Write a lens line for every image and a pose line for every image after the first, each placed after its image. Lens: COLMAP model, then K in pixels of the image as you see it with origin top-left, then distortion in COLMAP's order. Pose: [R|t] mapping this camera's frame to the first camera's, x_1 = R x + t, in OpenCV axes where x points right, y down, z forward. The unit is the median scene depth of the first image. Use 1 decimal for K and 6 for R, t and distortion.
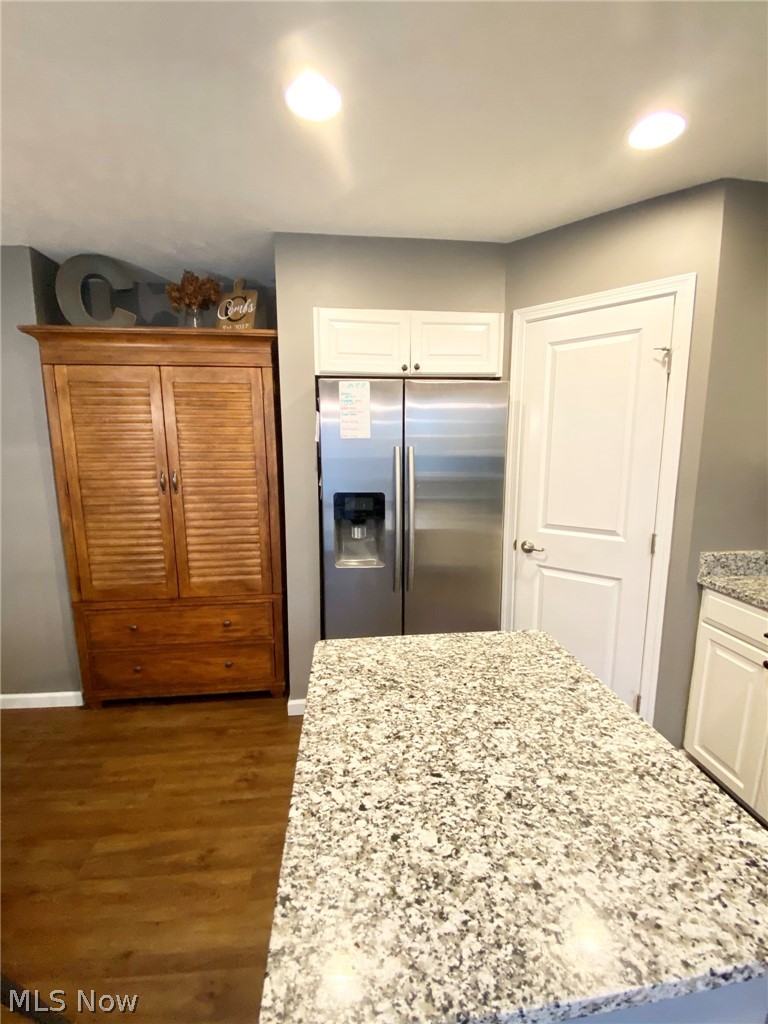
lens RADIAL K [[417.8, 0, 384.0], [0, 417.8, 512.0], [0, 0, 1]] dist [-0.000946, -0.000221]
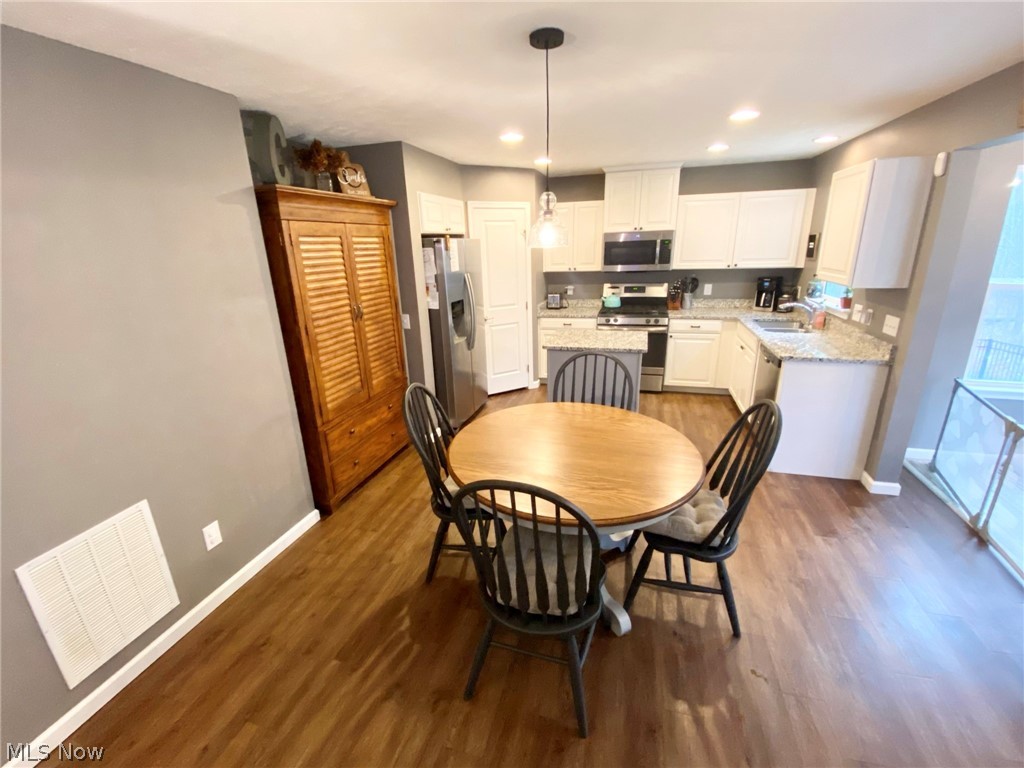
lens RADIAL K [[417.8, 0, 512.0], [0, 417.8, 384.0], [0, 0, 1]] dist [-0.000946, -0.000221]
pose [[0.385669, -0.297775, 0.873264, -1.530800], [0.170085, 0.953211, 0.249919, -0.102757], [-0.906824, 0.052143, 0.418271, 0.008443]]
